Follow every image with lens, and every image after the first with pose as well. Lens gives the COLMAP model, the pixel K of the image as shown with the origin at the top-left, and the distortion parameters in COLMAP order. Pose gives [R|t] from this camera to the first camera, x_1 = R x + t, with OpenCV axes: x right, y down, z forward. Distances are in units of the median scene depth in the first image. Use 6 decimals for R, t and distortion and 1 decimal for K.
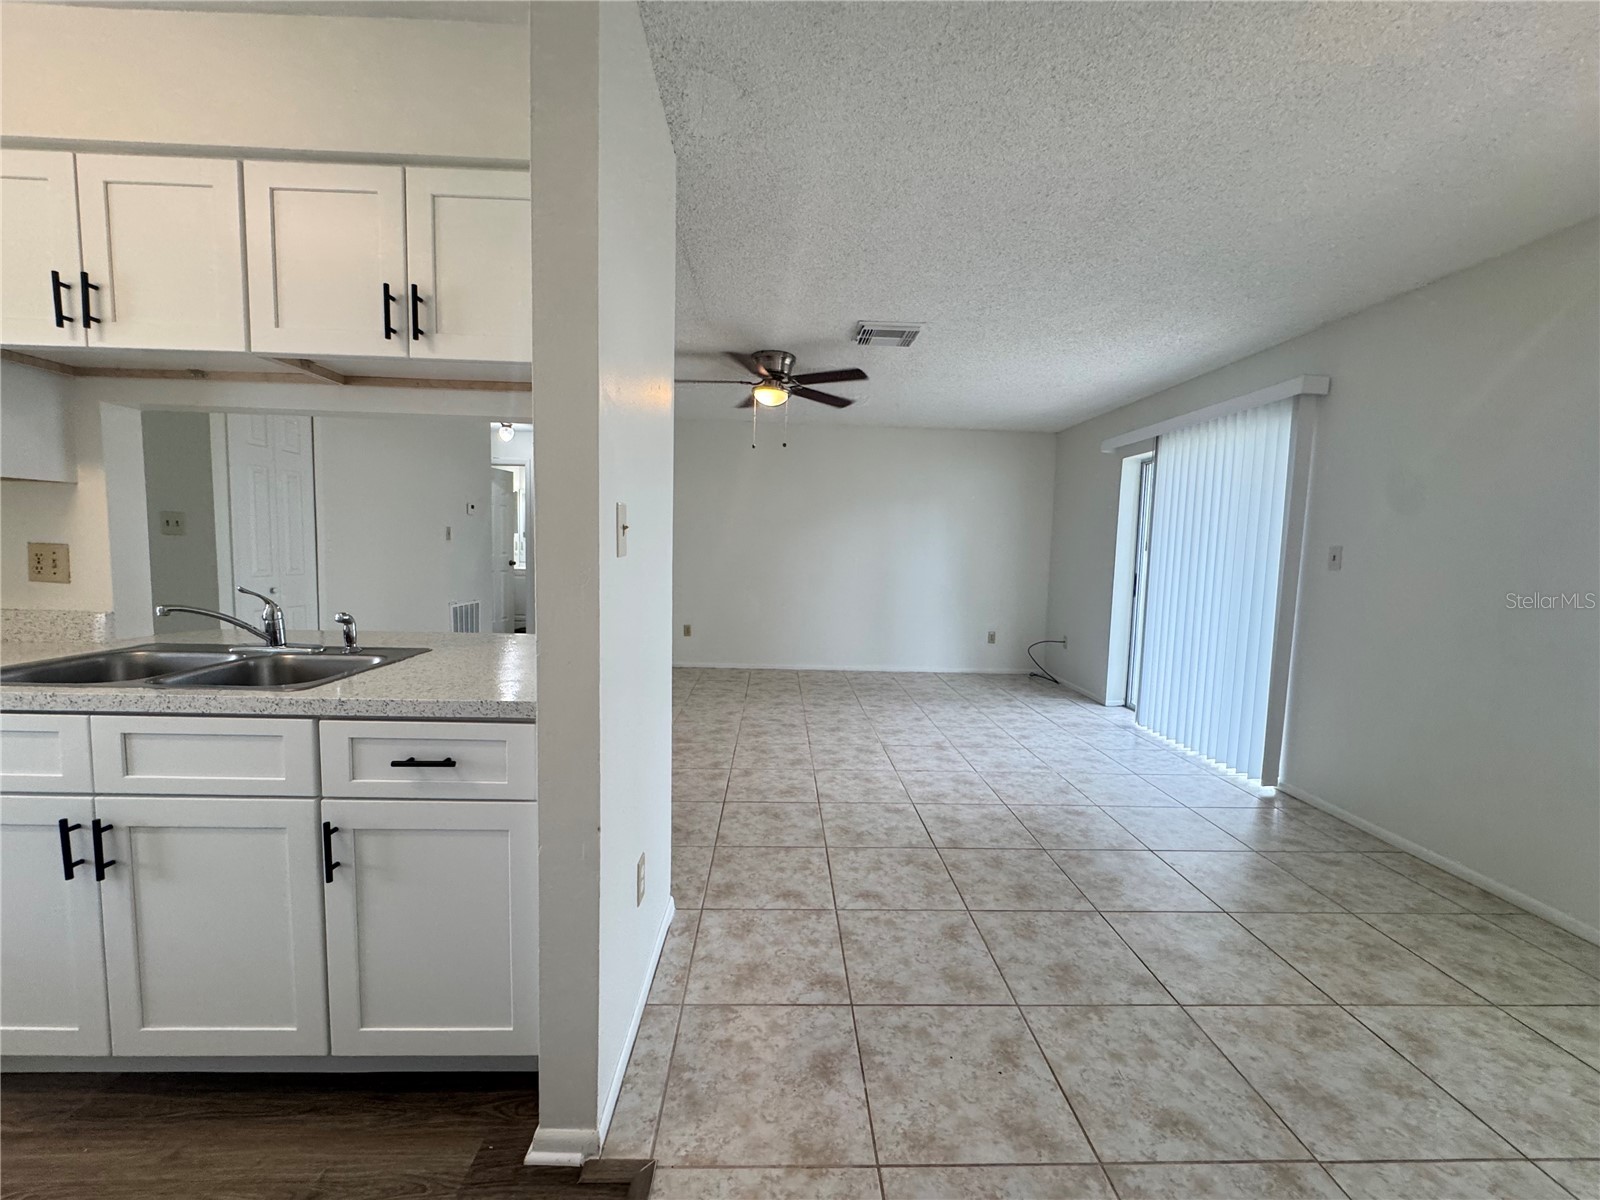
lens RADIAL K [[643.7, 0, 796.0], [0, 643.7, 598.1], [0, 0, 1]] dist [0.000131, 0.000453]
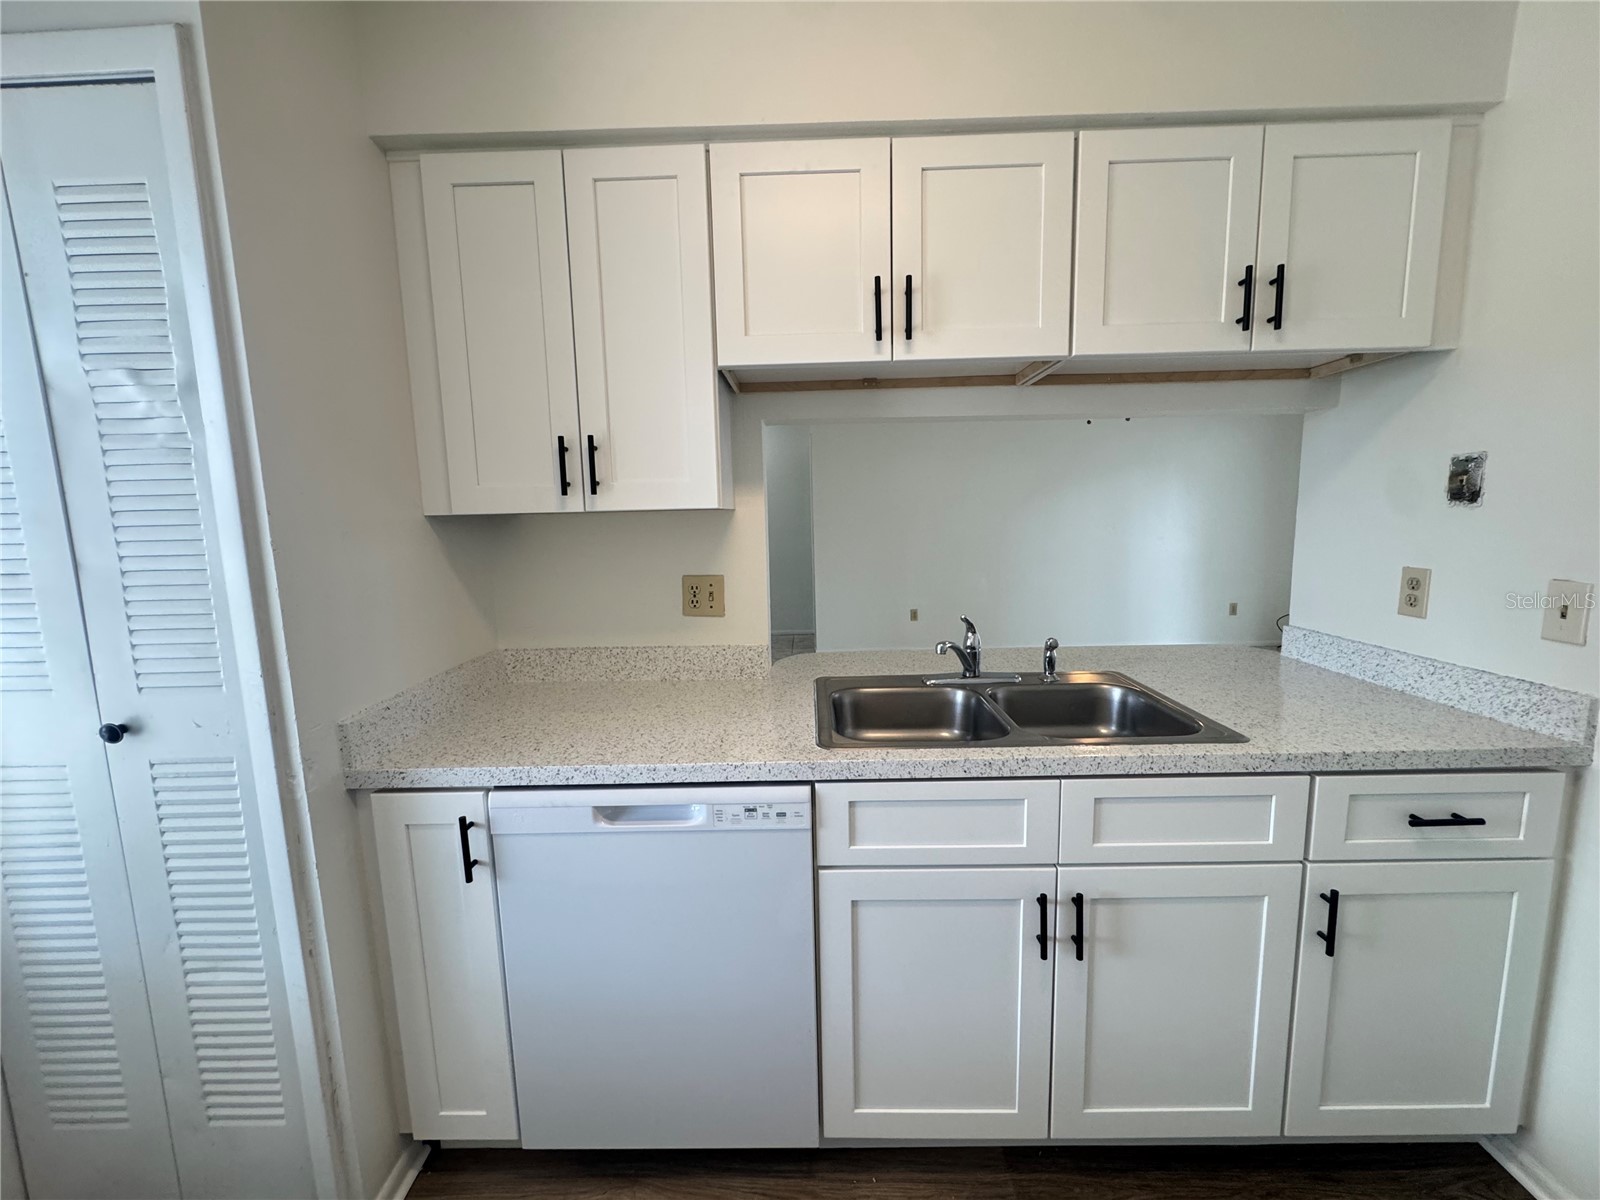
lens RADIAL K [[639.4, 0, 806.9], [0, 639.4, 597.3], [0, 0, 1]] dist [-0.000427, 0.000082]
pose [[0.997917, -0.044260, -0.046925, -1.372491], [0.046374, 0.997912, 0.044949, -0.124495], [0.044837, -0.047031, 0.997887, 0.109576]]
